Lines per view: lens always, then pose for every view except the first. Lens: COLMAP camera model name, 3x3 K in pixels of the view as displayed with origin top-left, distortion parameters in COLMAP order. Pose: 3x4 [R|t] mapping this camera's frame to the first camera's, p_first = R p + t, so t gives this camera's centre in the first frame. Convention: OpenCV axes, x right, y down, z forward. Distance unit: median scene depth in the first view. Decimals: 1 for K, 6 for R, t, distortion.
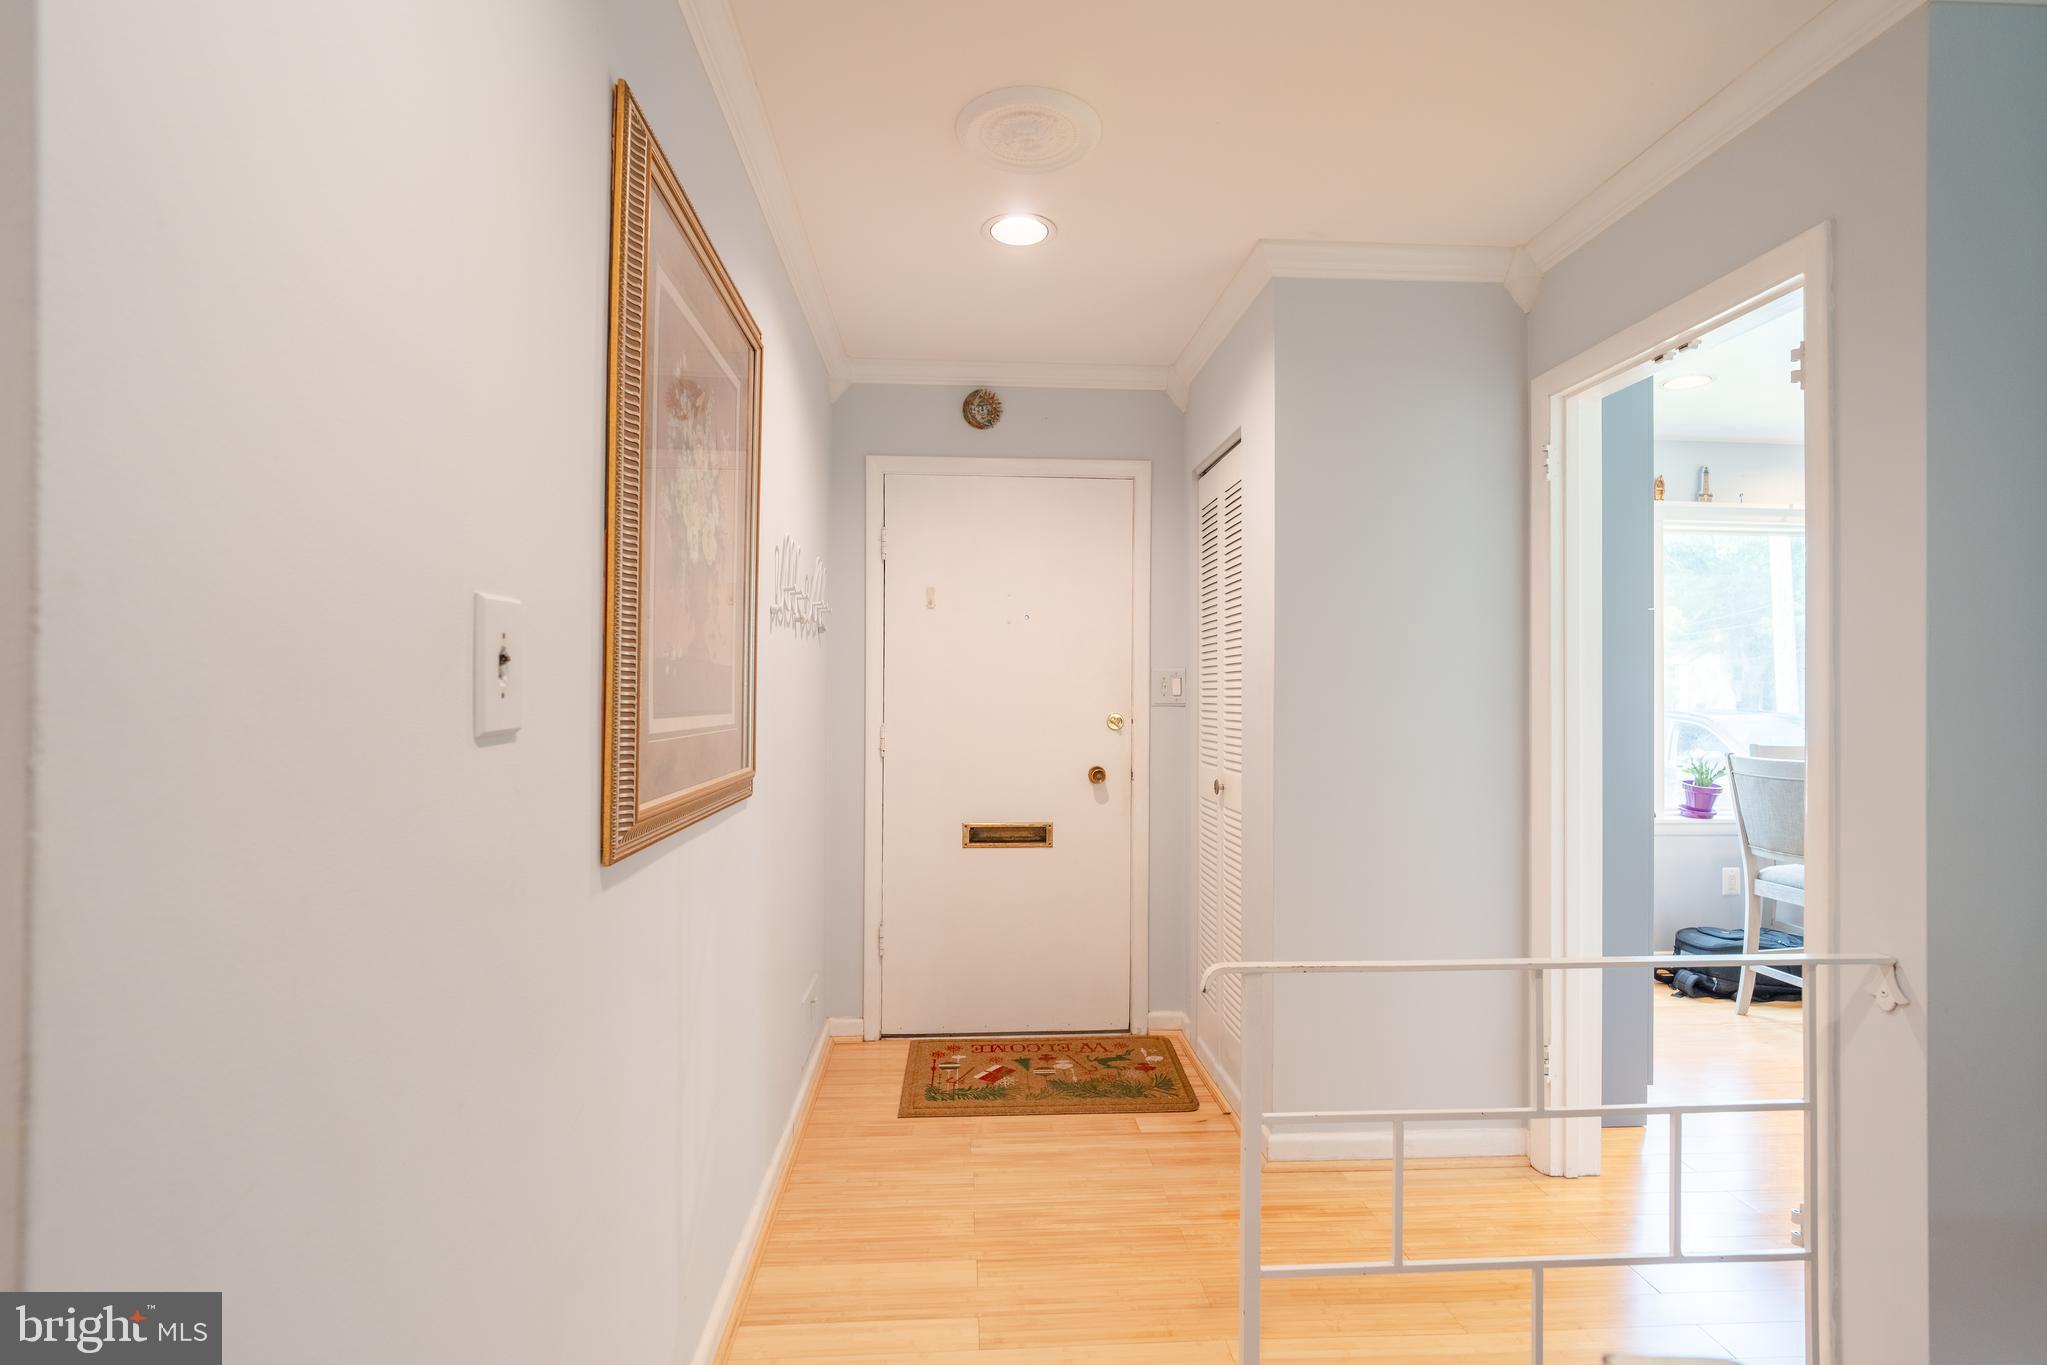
lens RADIAL K [[956.8, 0, 1023.5], [0, 956.8, 682.5], [0, 0, 1]] dist [-0.013822, -0.000040]
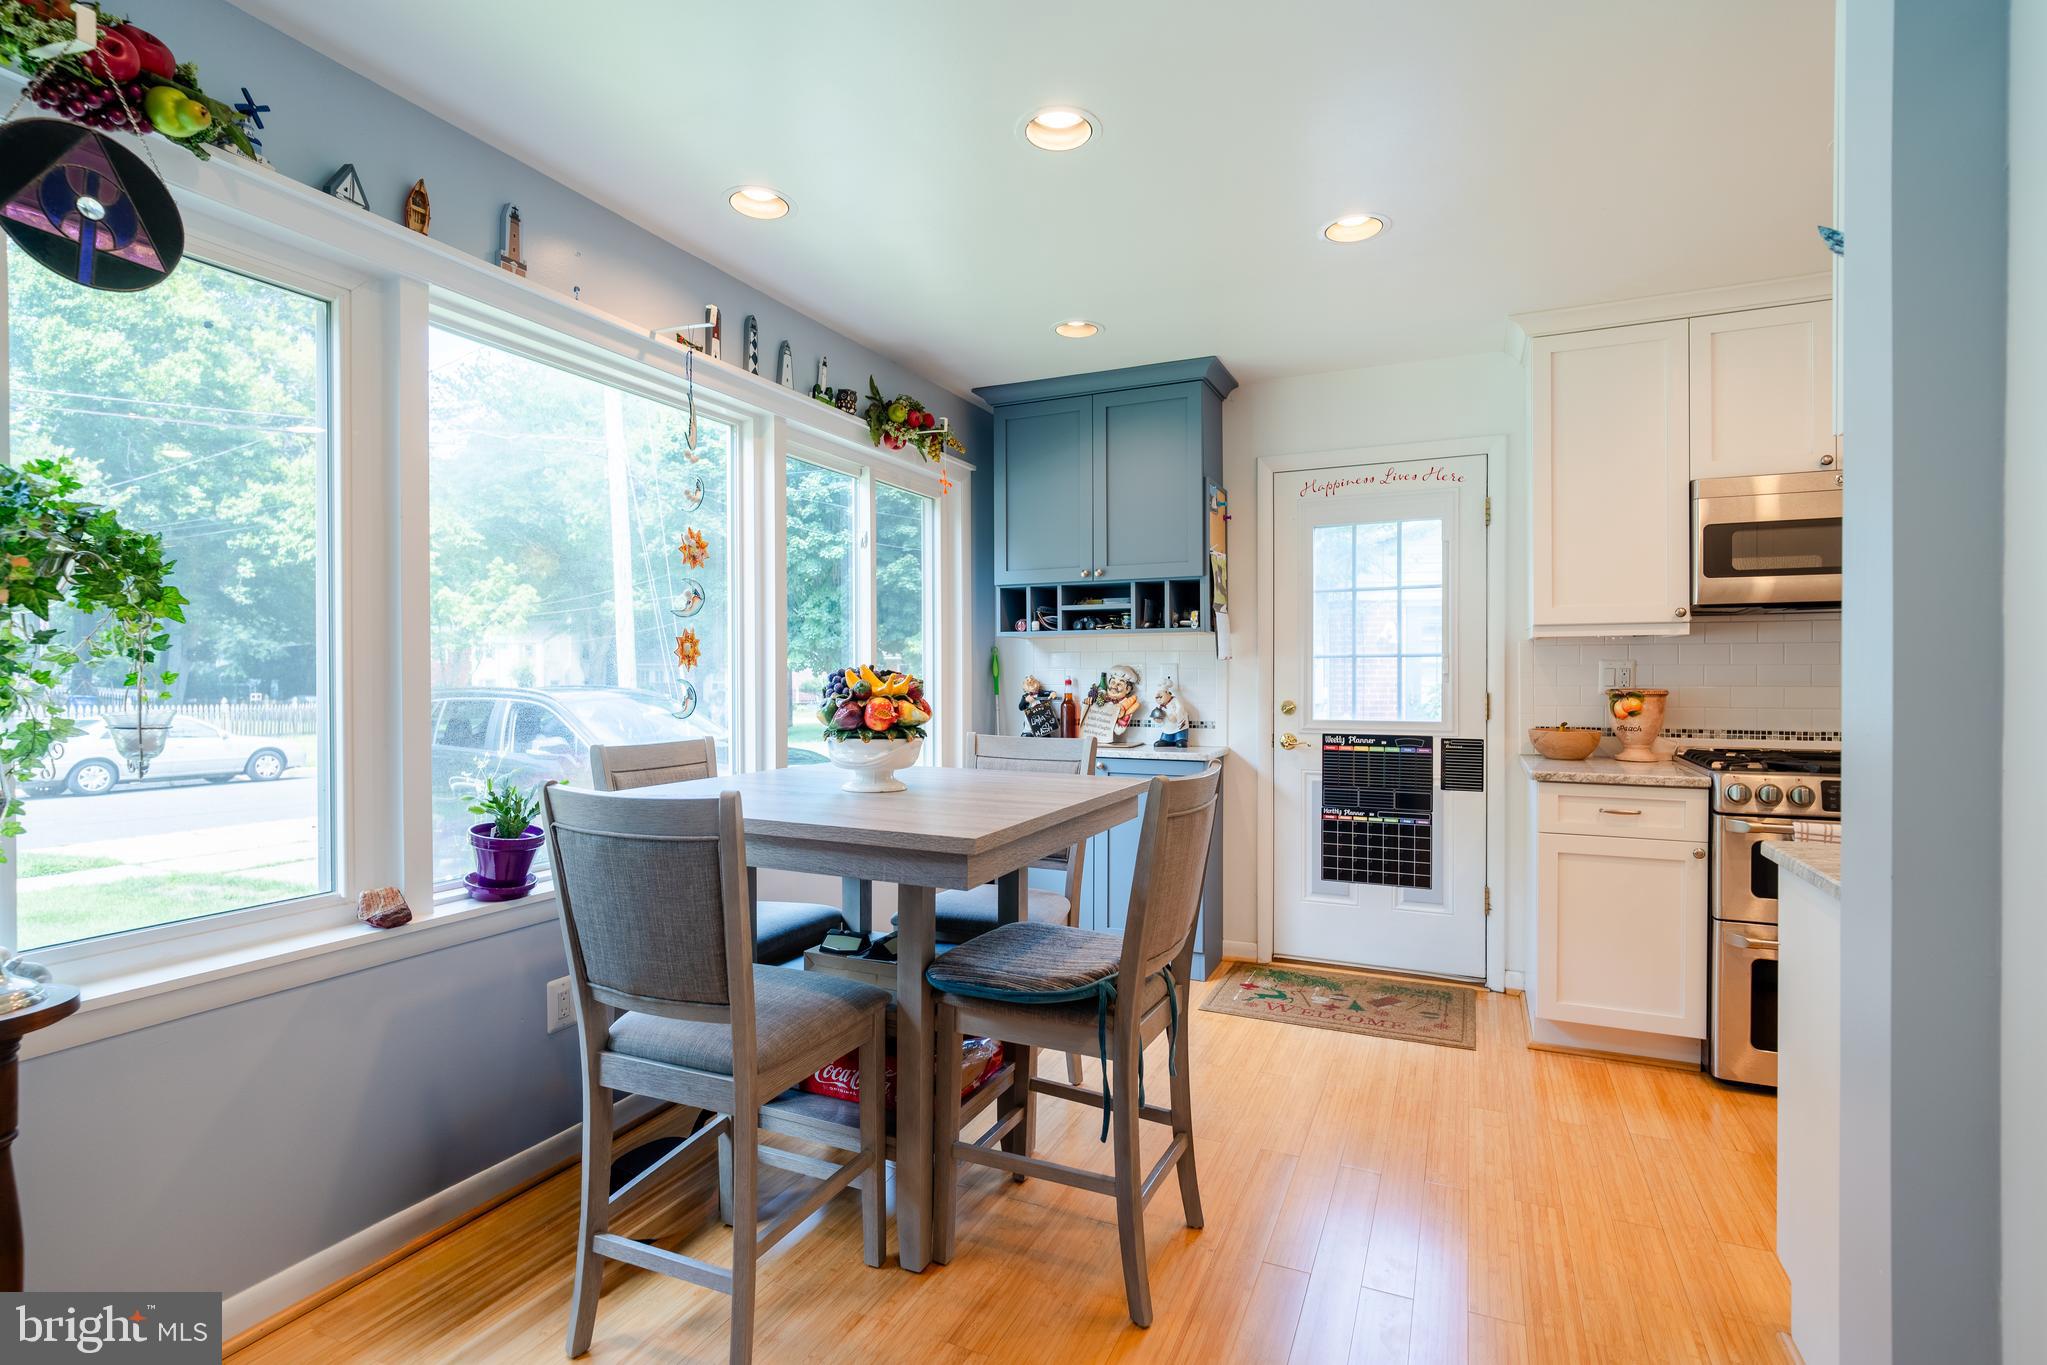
lens RADIAL K [[956.8, 0, 1023.5], [0, 956.8, 682.5], [0, 0, 1]] dist [-0.013822, -0.000040]
pose [[0.476385, -0.014577, 0.879116, 0.399678], [-0.004676, 0.999806, 0.019112, 0.016682], [-0.879224, -0.013216, 0.476225, 0.516911]]
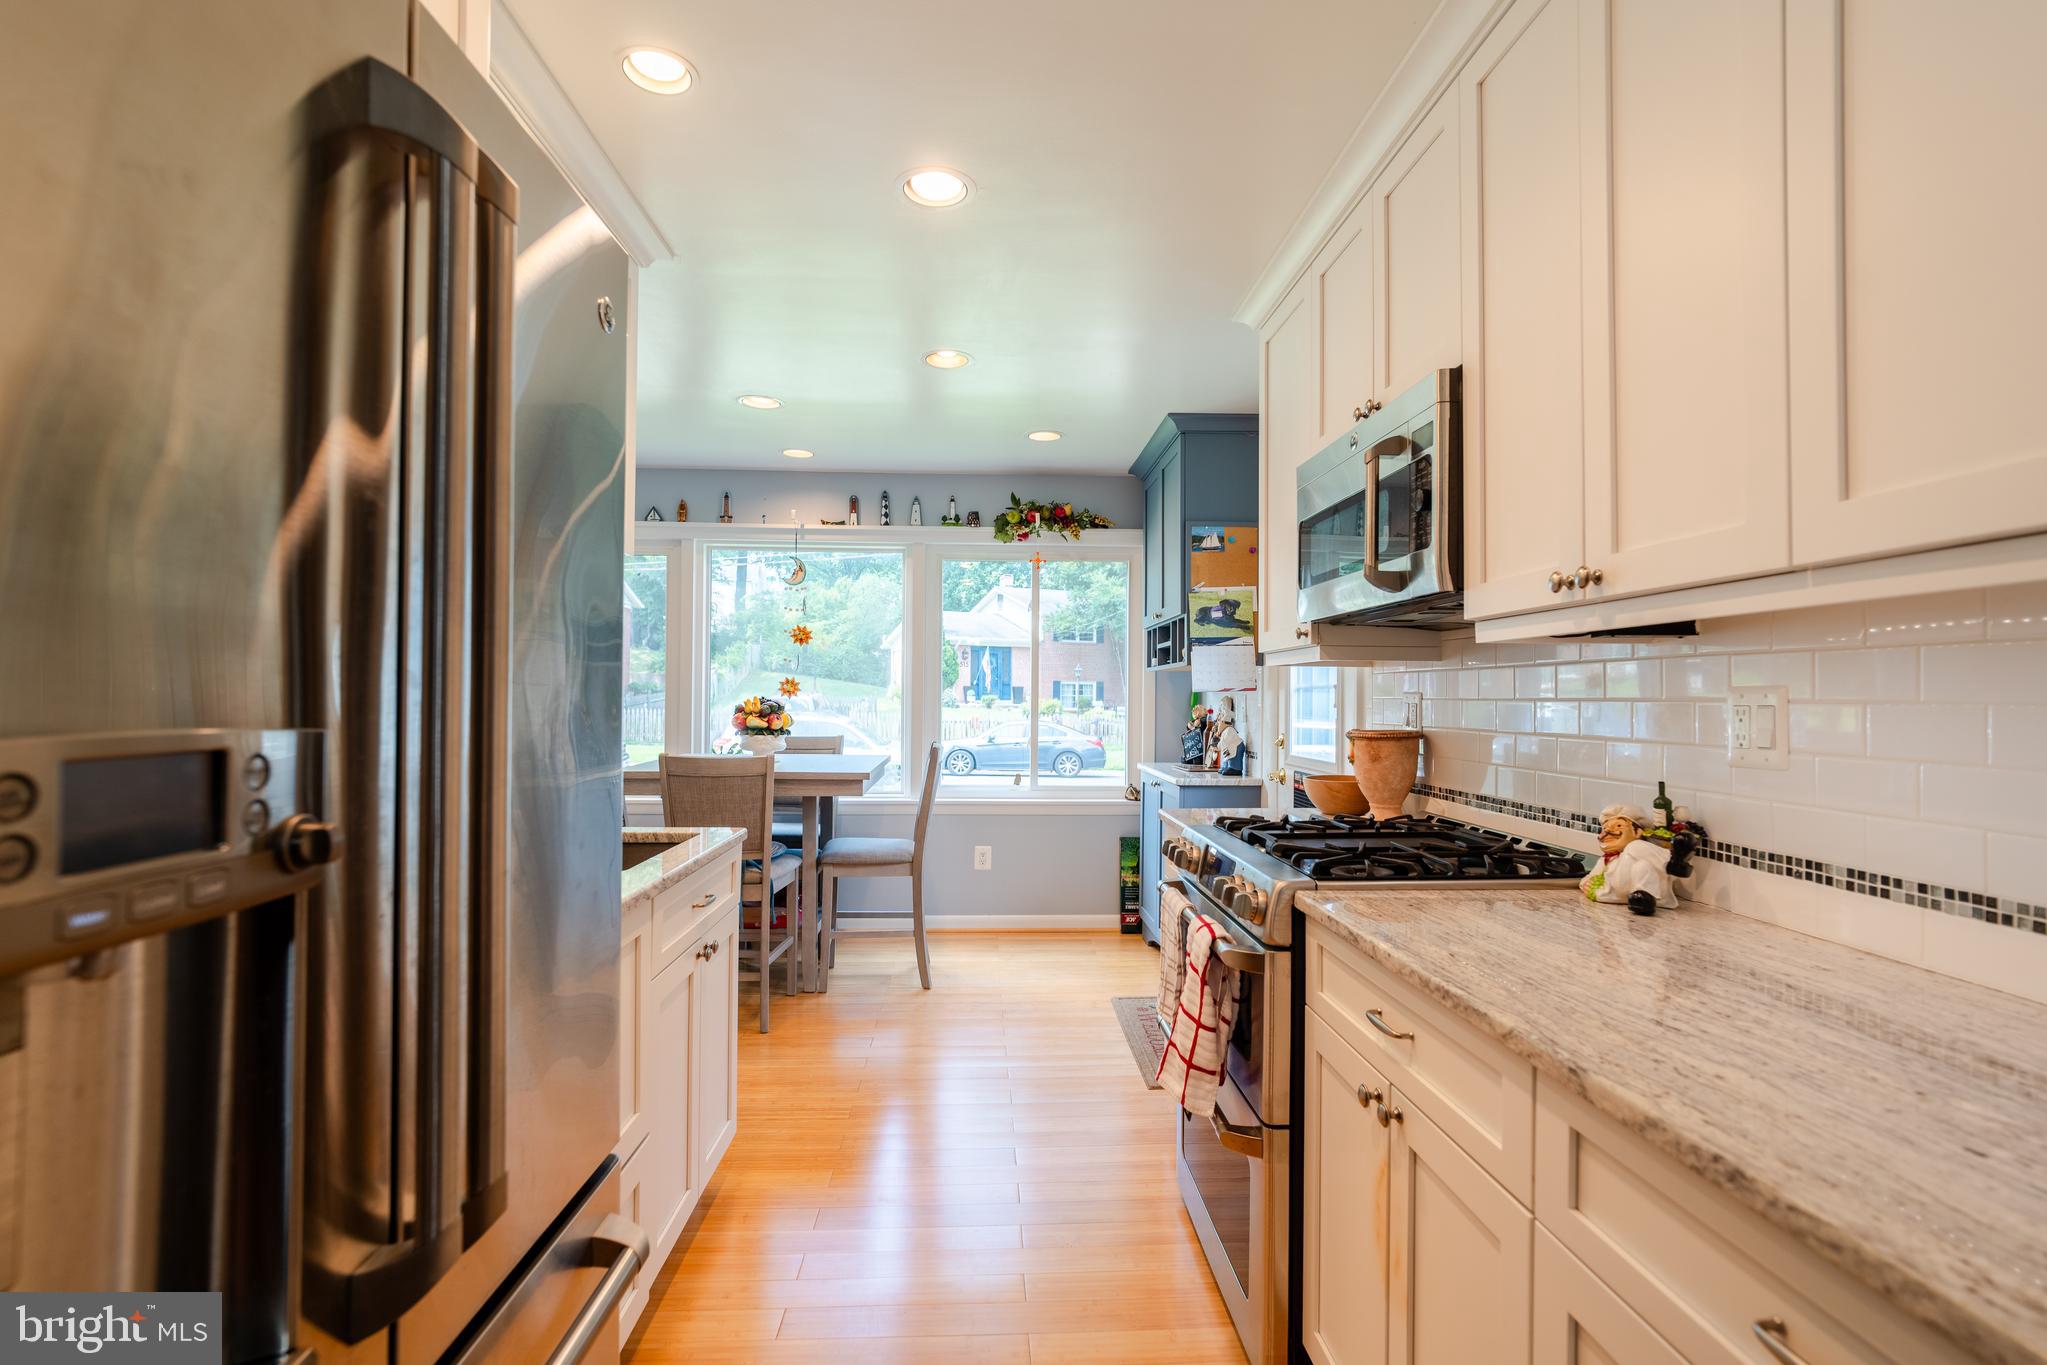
lens RADIAL K [[956.8, 0, 1023.5], [0, 956.8, 682.5], [0, 0, 1]] dist [-0.013822, -0.000040]
pose [[0.999901, -0.001001, -0.014015, 1.096835], [0.000953, 0.999994, -0.003438, 0.006070], [0.014018, 0.003424, 0.999896, -0.147747]]
